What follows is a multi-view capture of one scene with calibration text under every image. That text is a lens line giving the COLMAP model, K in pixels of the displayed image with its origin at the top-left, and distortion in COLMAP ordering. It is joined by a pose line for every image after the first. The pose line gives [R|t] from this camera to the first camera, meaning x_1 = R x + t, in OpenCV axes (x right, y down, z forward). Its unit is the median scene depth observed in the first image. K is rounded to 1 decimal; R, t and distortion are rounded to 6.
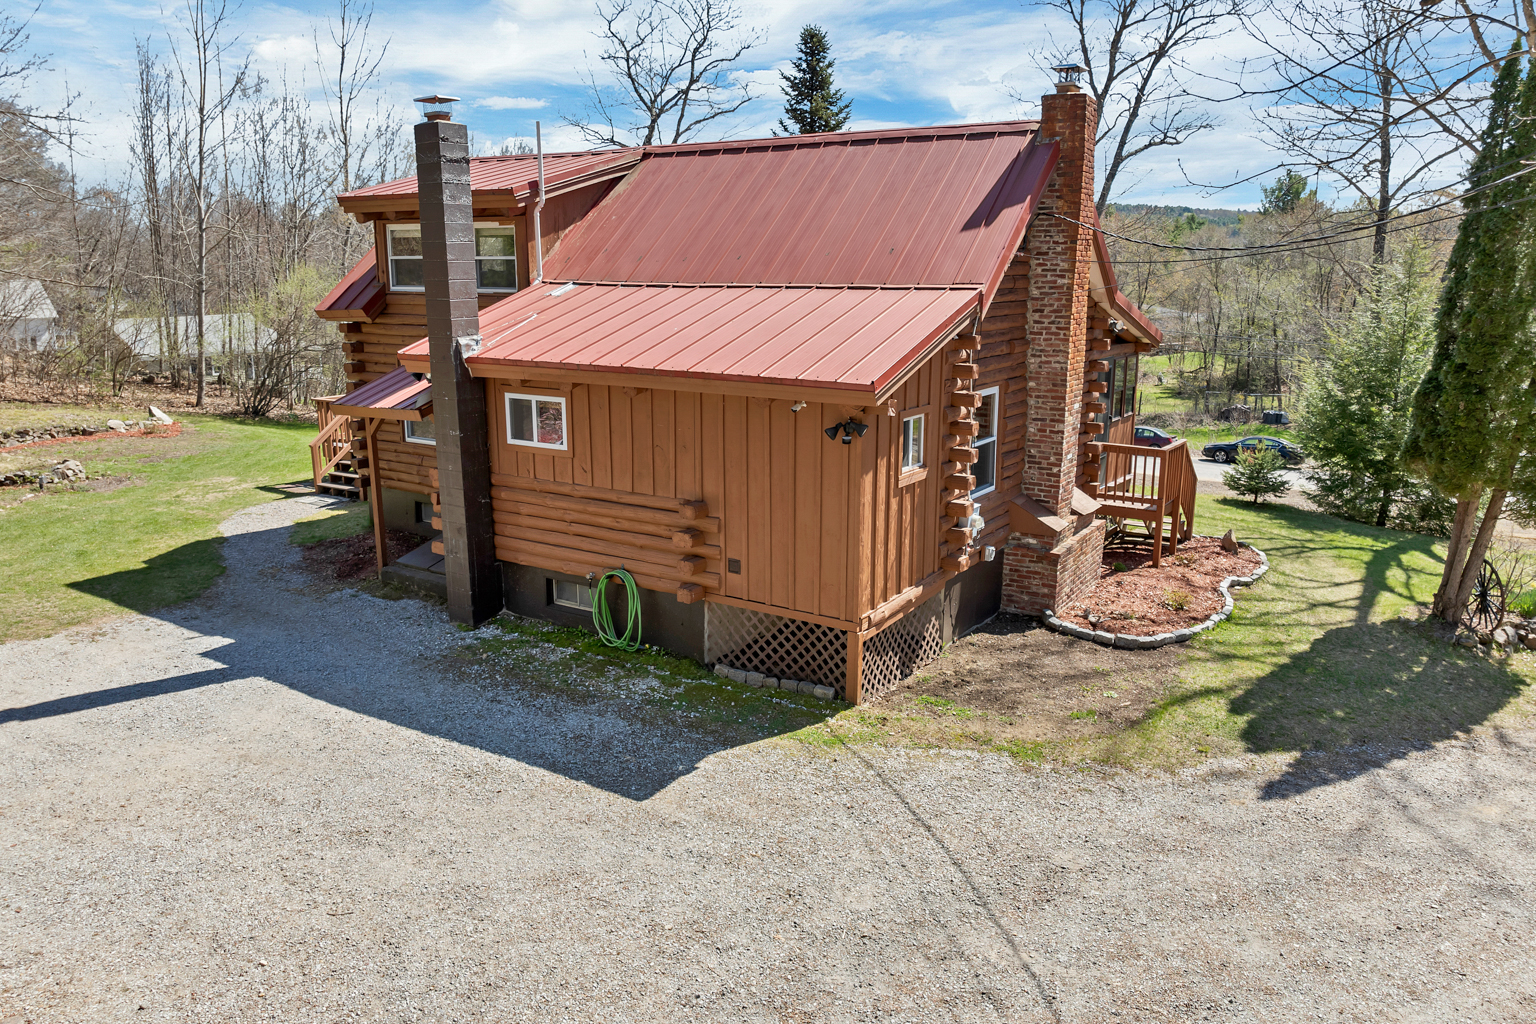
lens RADIAL K [[1105.5, 0, 769.4], [0, 1105.5, 525.7], [0, 0, 1]] dist [-0.036615, 0.003528]
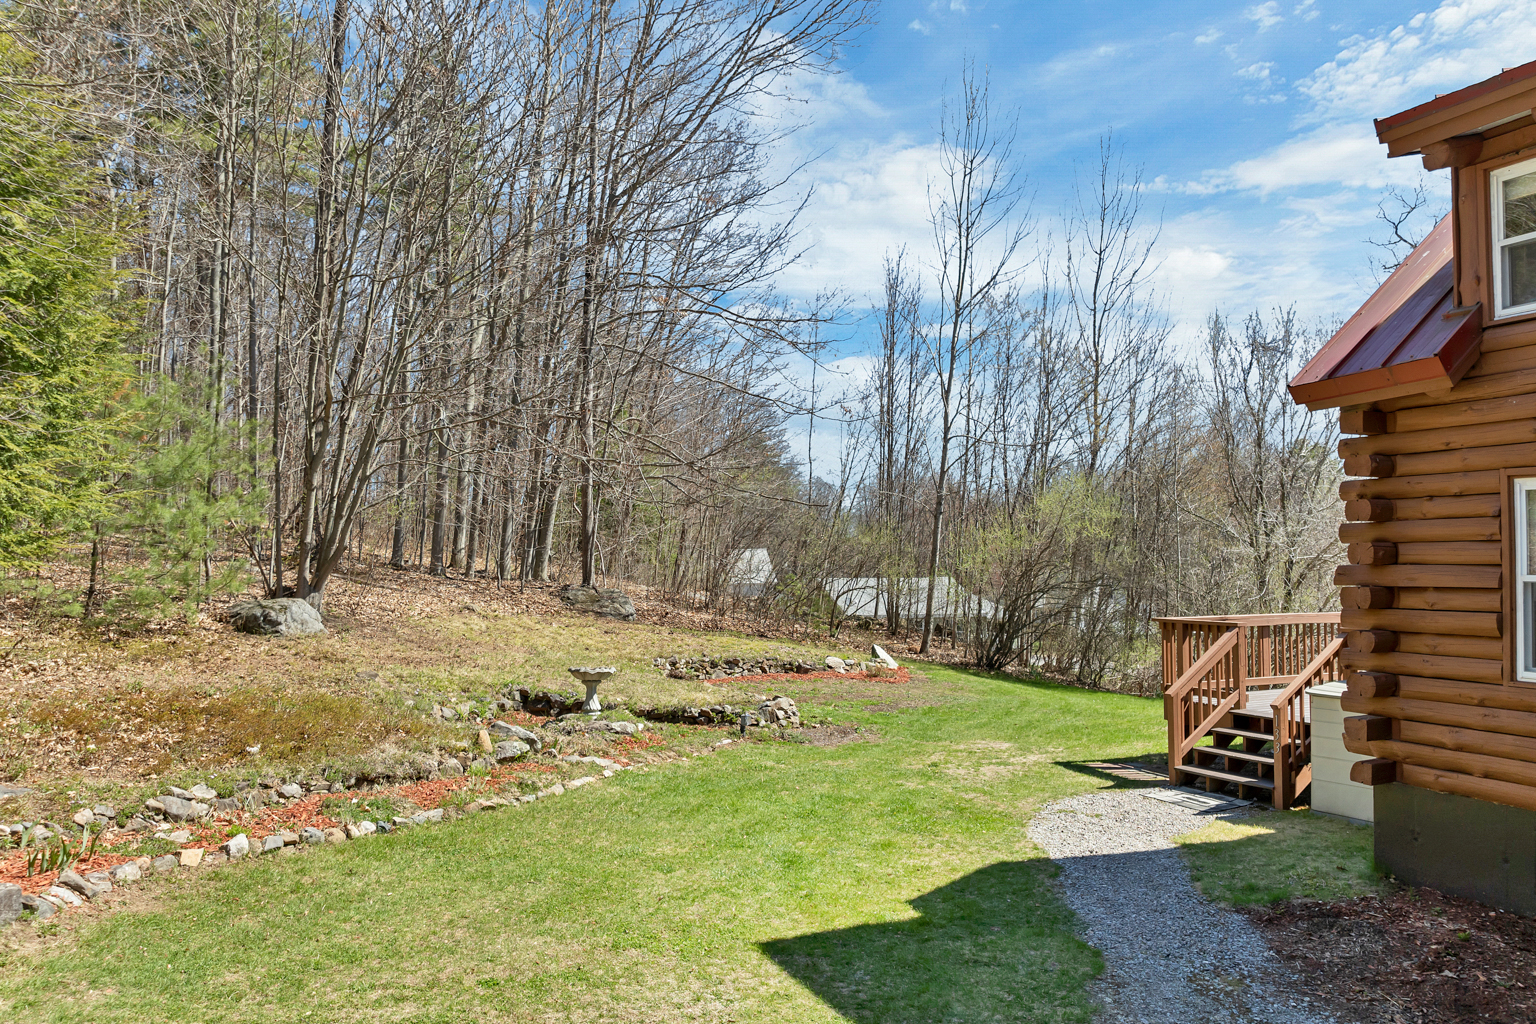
lens RADIAL K [[1105.5, 0, 769.4], [0, 1105.5, 525.7], [0, 0, 1]] dist [-0.036615, 0.003528]
pose [[0.838838, -0.019768, -0.544022, -0.280207], [-0.122574, 0.966820, -0.224130, -0.006903], [0.530402, 0.254692, 0.808582, 0.422834]]
